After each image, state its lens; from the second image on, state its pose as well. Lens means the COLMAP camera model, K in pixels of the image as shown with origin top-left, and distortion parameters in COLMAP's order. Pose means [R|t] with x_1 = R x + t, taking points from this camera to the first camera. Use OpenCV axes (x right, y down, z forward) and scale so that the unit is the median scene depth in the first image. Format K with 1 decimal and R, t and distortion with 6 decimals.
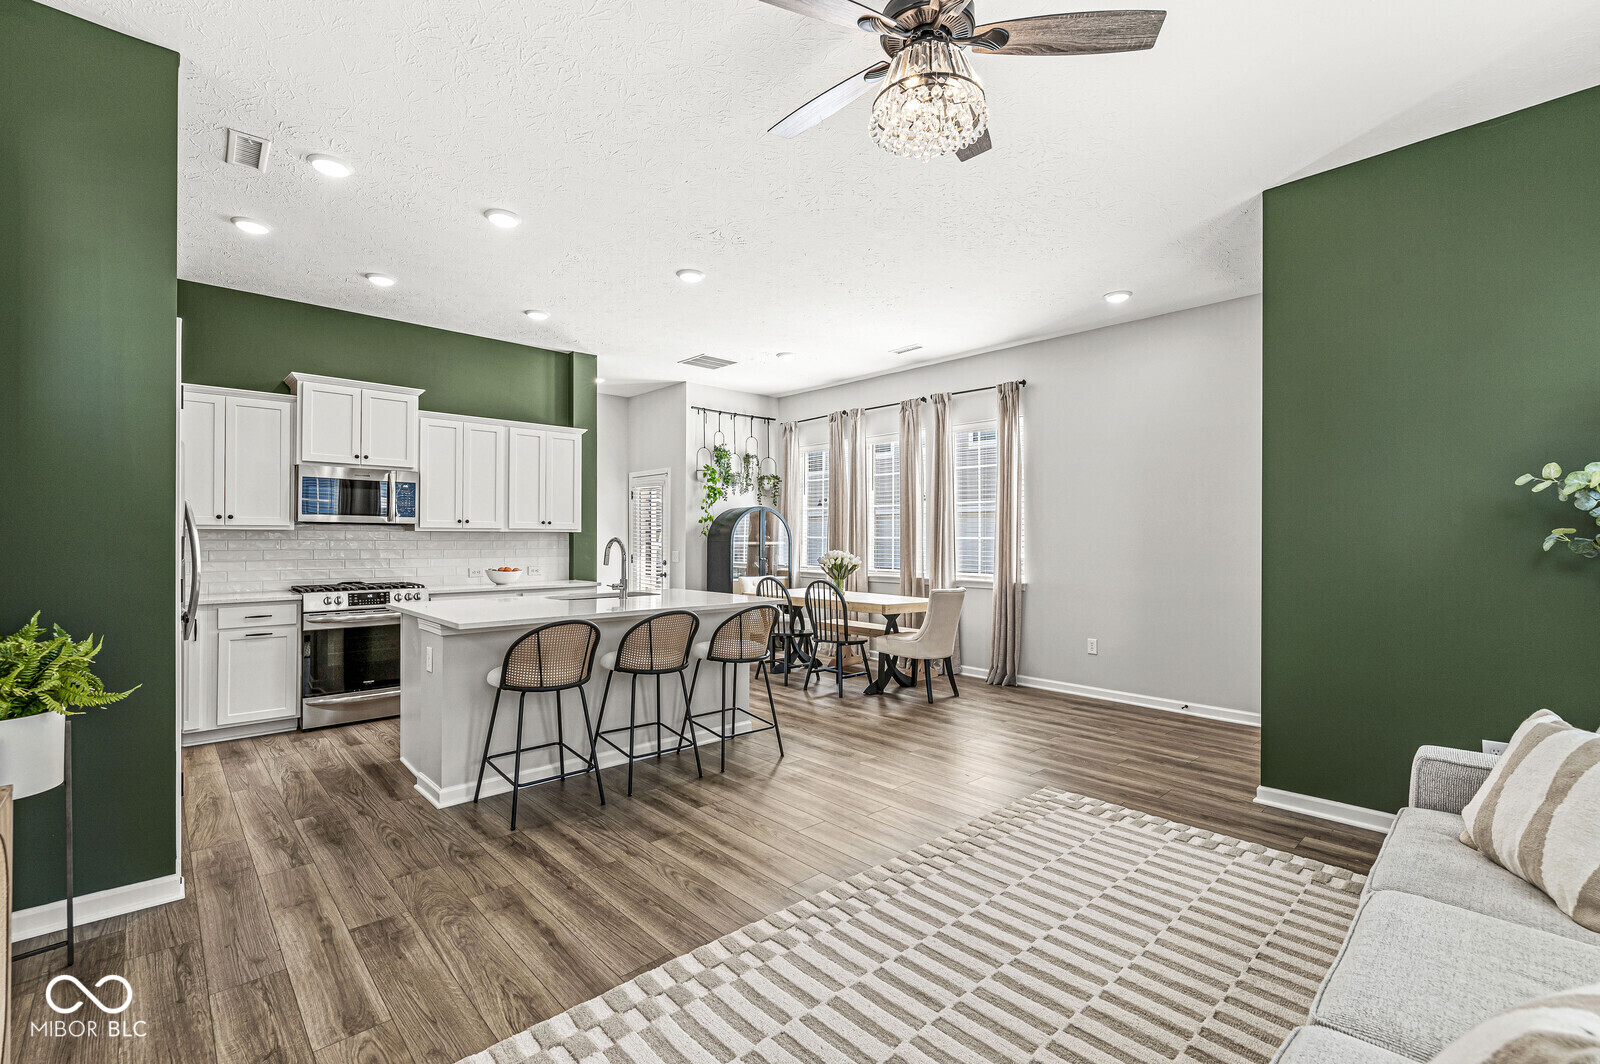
lens RADIAL K [[695.2, 0, 795.1], [0, 695.2, 521.7], [0, 0, 1]] dist [0.000873, -0.001075]
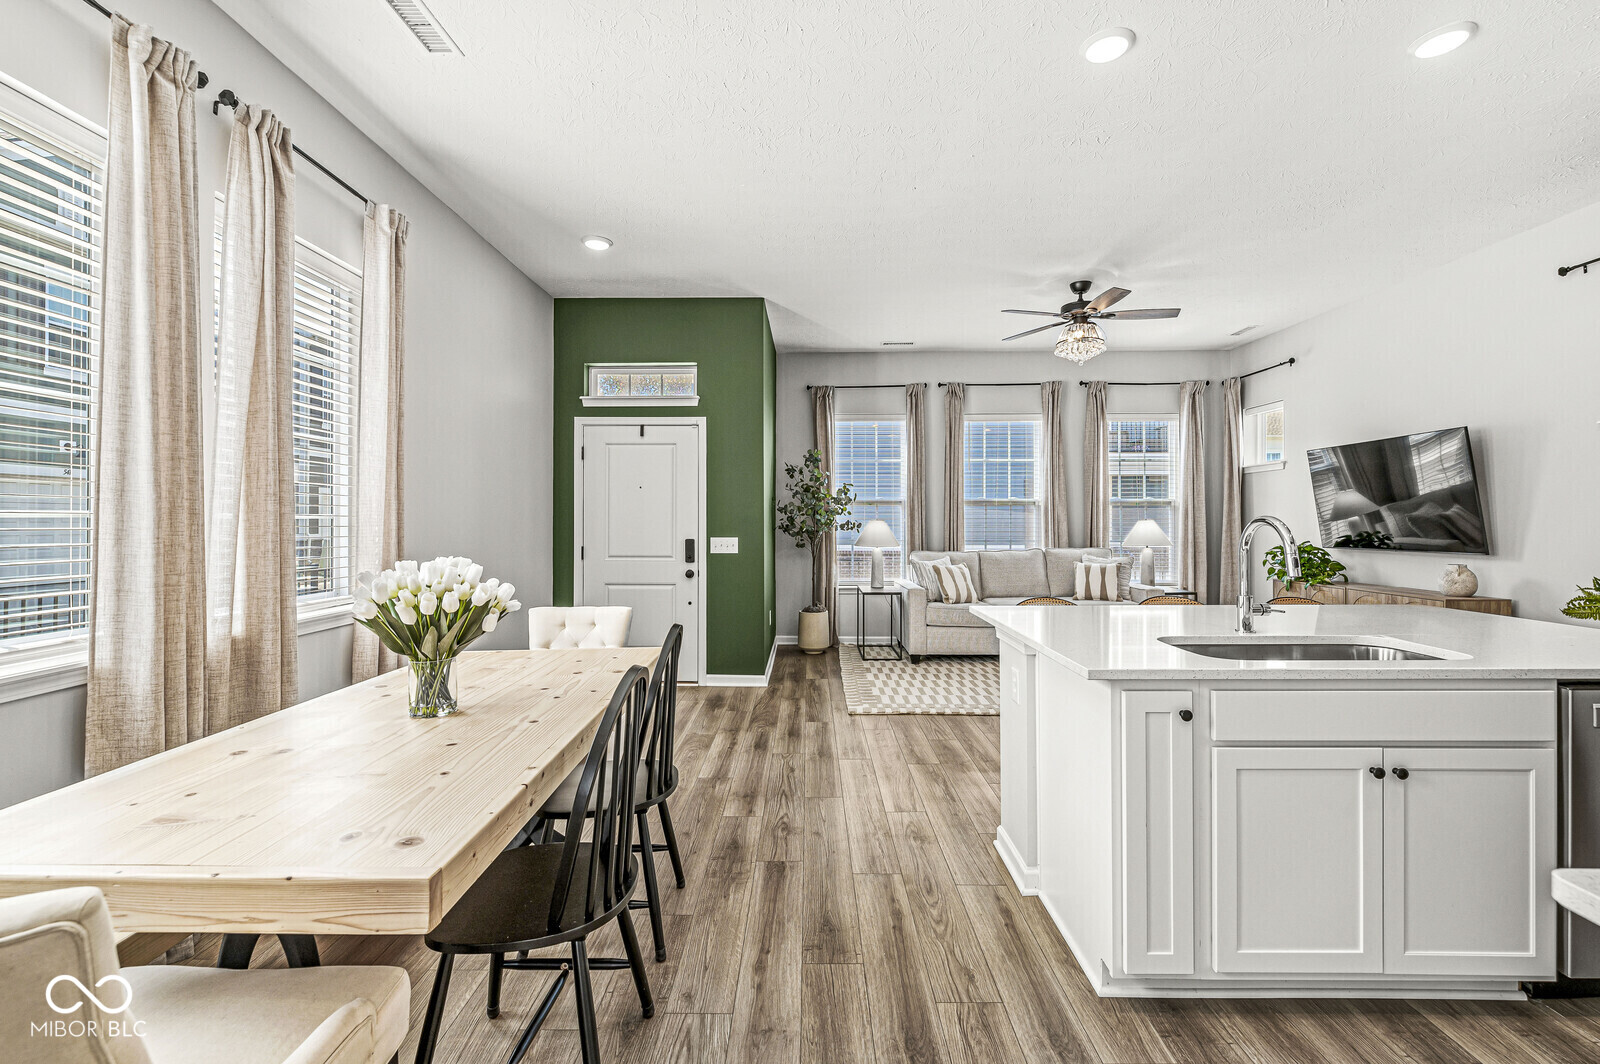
lens RADIAL K [[695.2, 0, 807.6], [0, 695.2, 518.6], [0, 0, 1]] dist [0.000873, -0.001075]
pose [[-0.733052, 0.000338, 0.680172, -0.273342], [-0.016188, 0.999708, -0.017944, 0.029808], [-0.679980, -0.024165, -0.732833, 1.214126]]
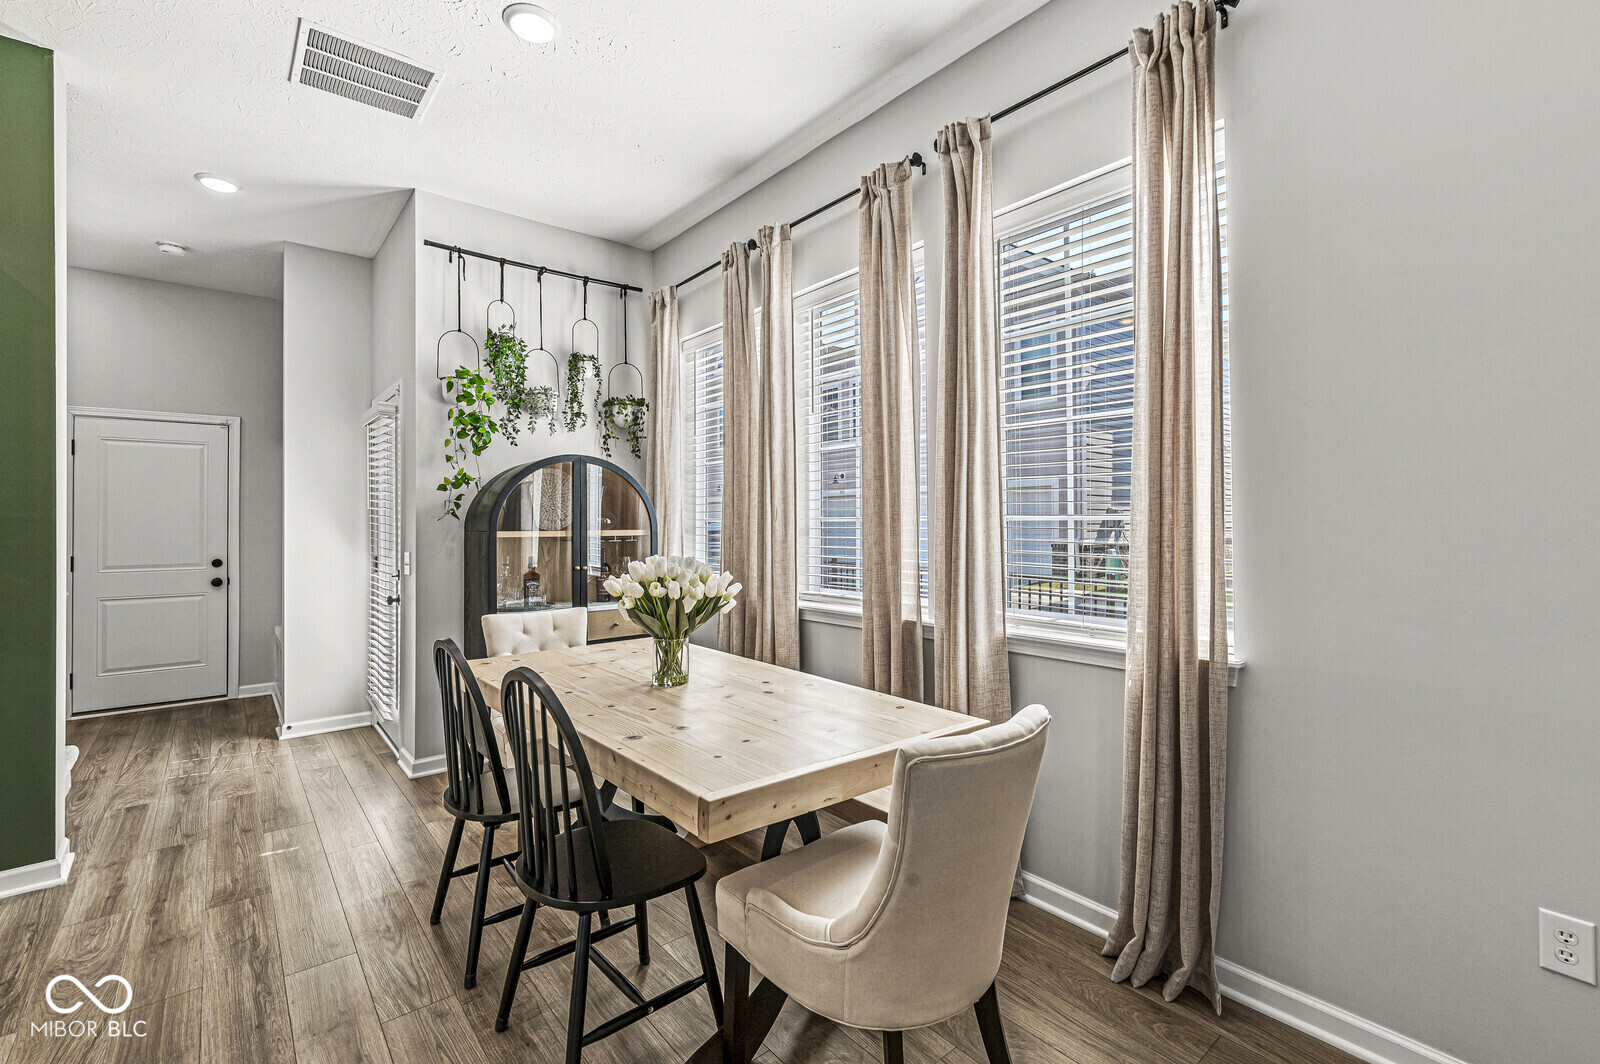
lens RADIAL K [[695.2, 0, 802.3], [0, 695.2, 516.8], [0, 0, 1]] dist [0.000873, -0.001075]
pose [[0.998904, -0.009568, -0.045828, 0.160427], [0.010210, 0.999853, 0.013794, 0.019531], [0.045689, -0.014246, 0.998854, 0.713712]]
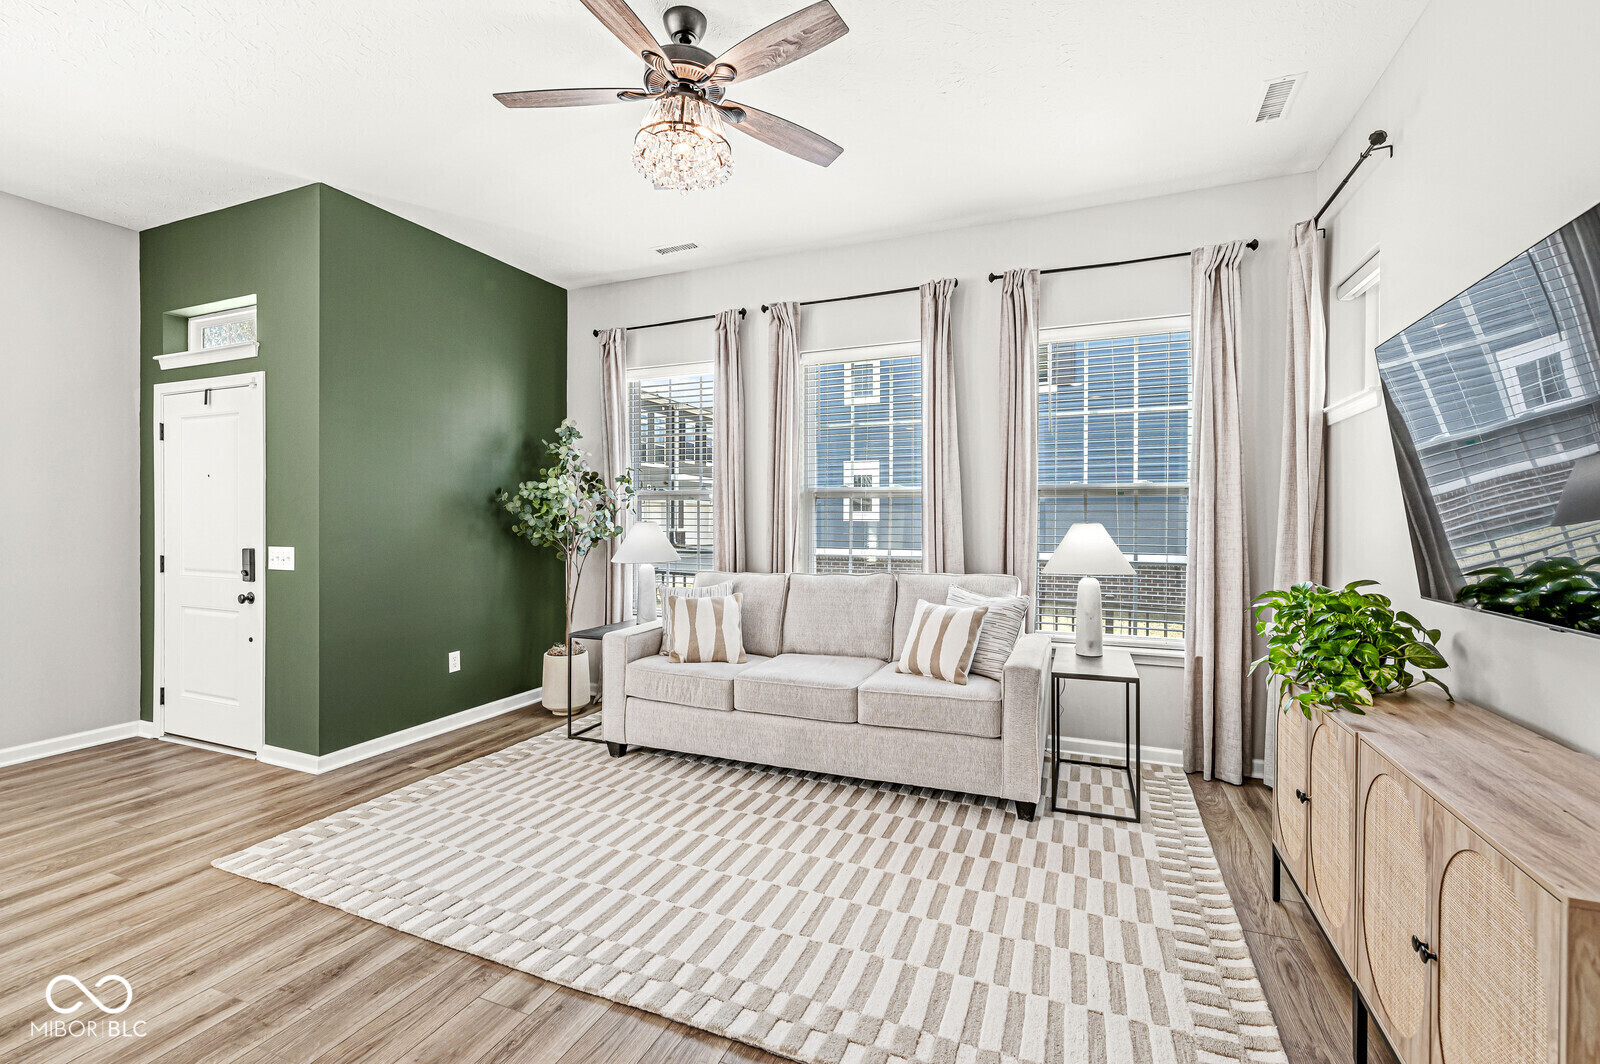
lens RADIAL K [[695.2, 0, 808.1], [0, 695.2, 519.1], [0, 0, 1]] dist [0.000873, -0.001075]
pose [[-0.425462, -0.002843, 0.904972, -0.334126], [-0.023745, 0.999686, -0.008023, 0.009477], [-0.904665, -0.024902, -0.425395, 0.458674]]
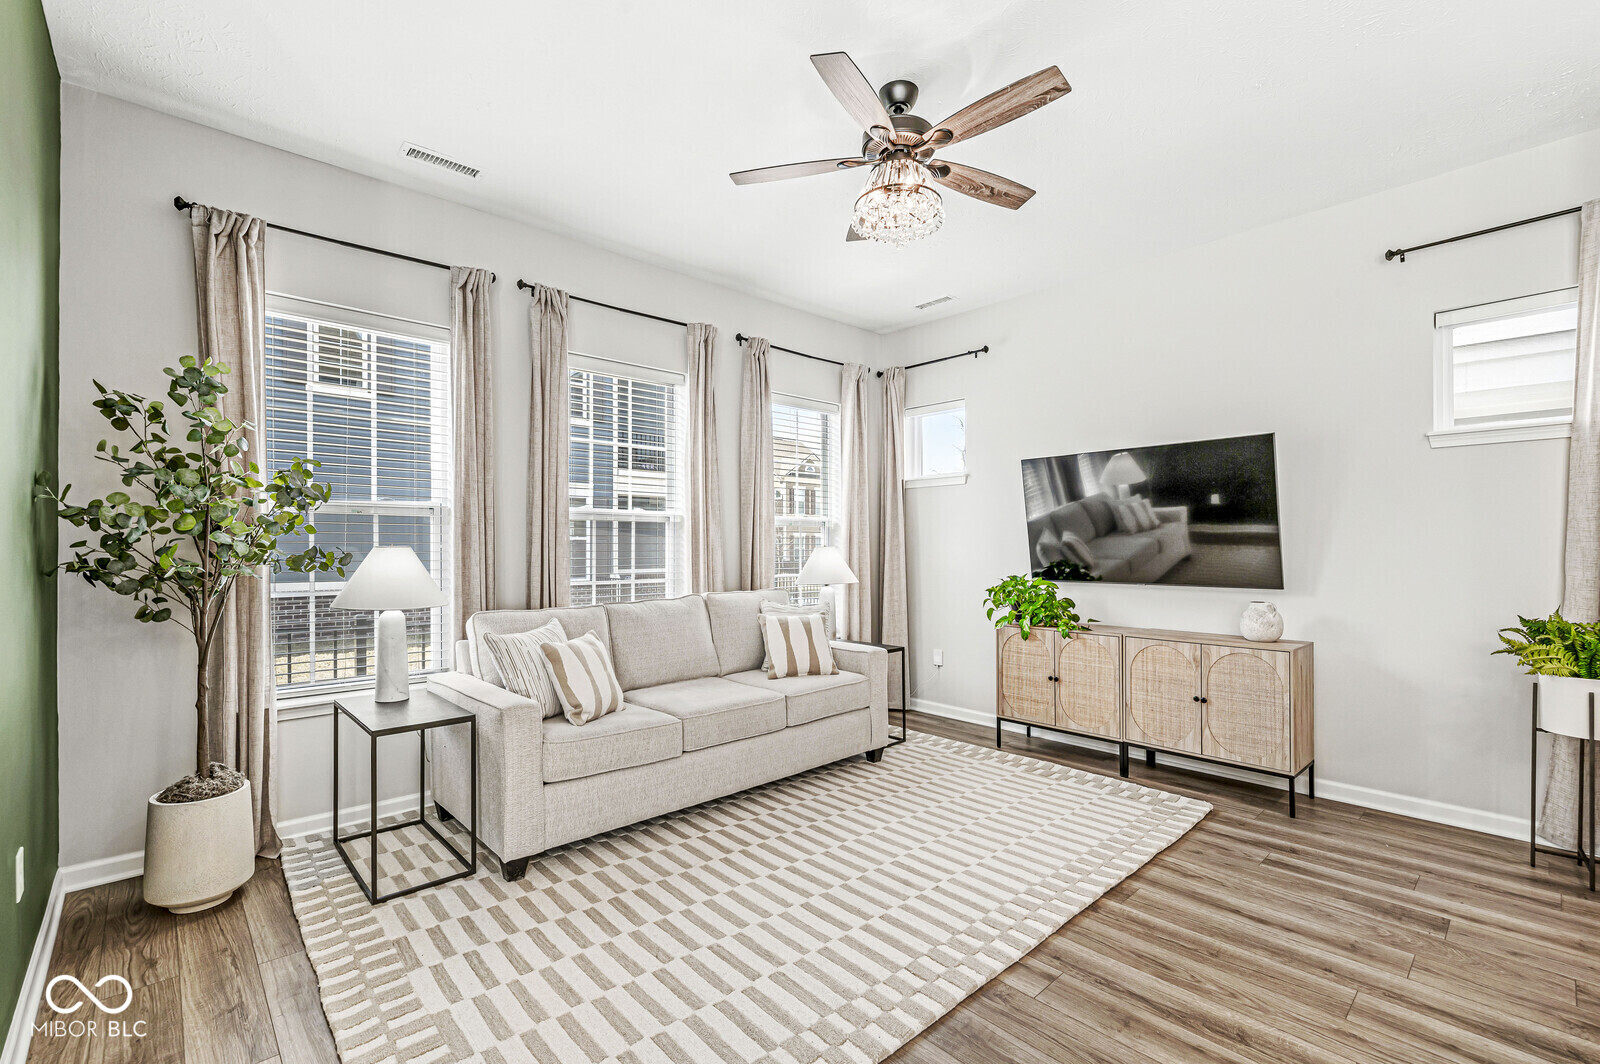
lens RADIAL K [[695.2, 0, 792.1], [0, 695.2, 541.8], [0, 0, 1]] dist [0.000873, -0.001075]
pose [[-0.999994, -0.002947, 0.001950, 0.134059], [-0.003002, 0.999580, -0.028839, 0.020113], [-0.001864, -0.028845, -0.999582, 0.795078]]
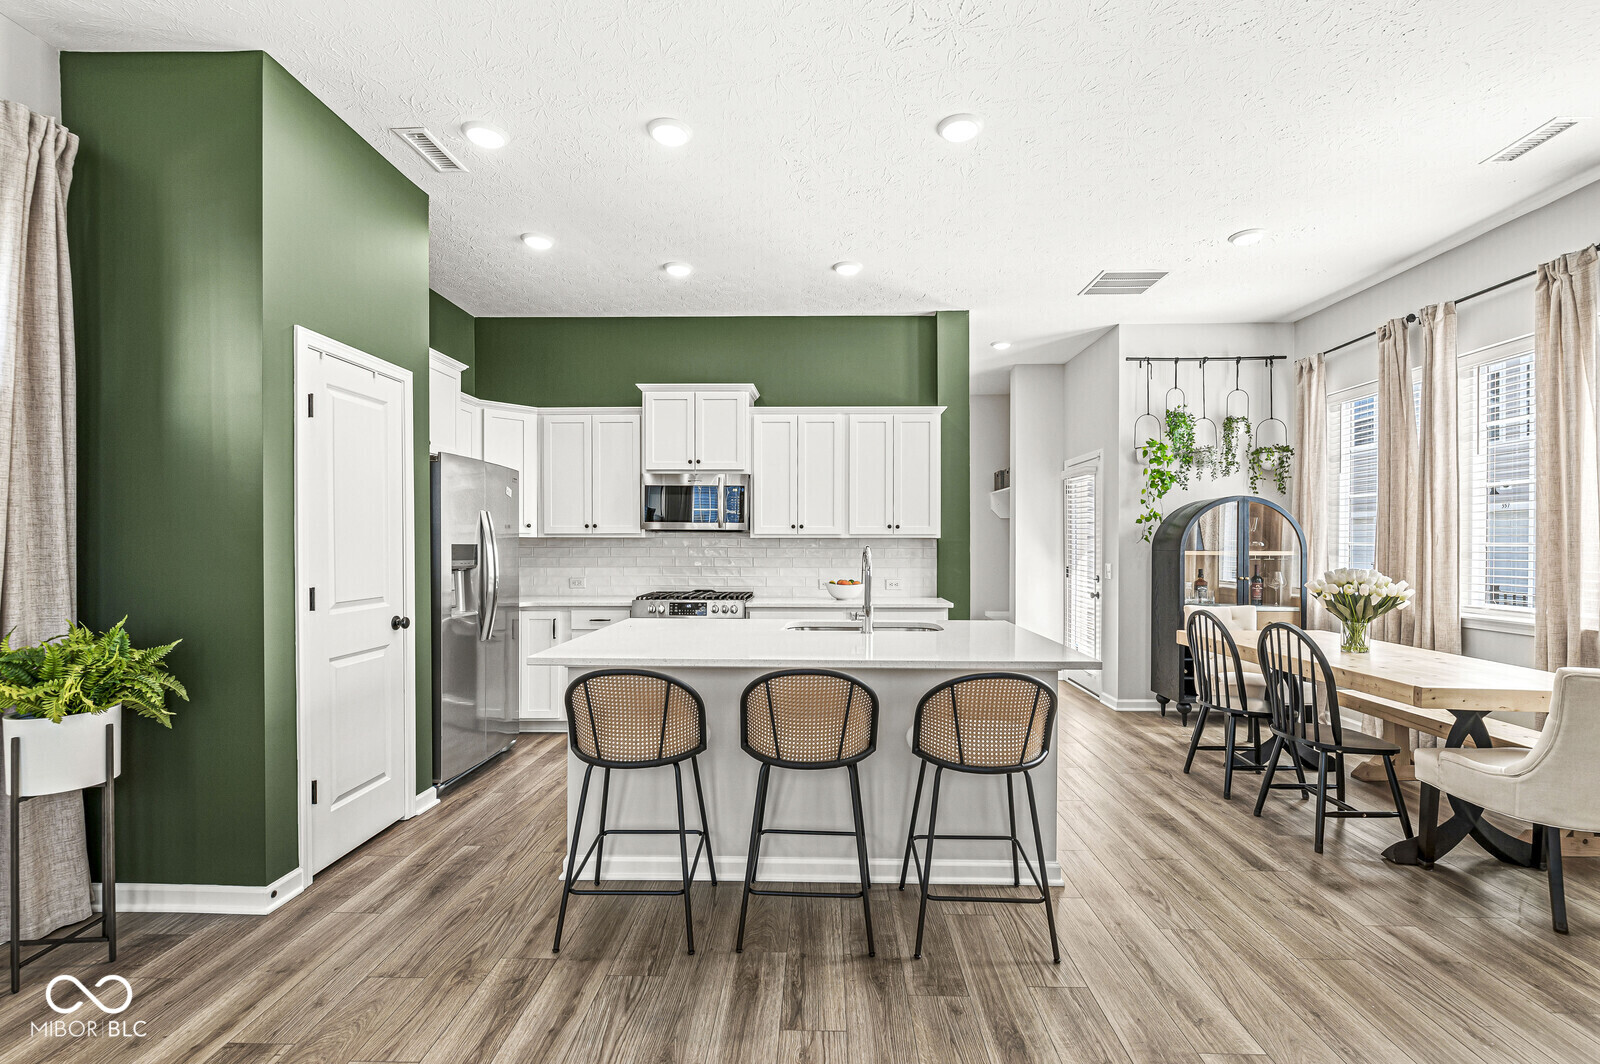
lens RADIAL K [[695.2, 0, 818.4], [0, 695.2, 545.9], [0, 0, 1]] dist [0.000873, -0.001075]
pose [[0.720657, 0.000673, -0.693291, 0.150099], [0.017248, 0.999673, 0.018900, 0.007505], [0.693077, -0.025579, 0.720410, 0.354393]]
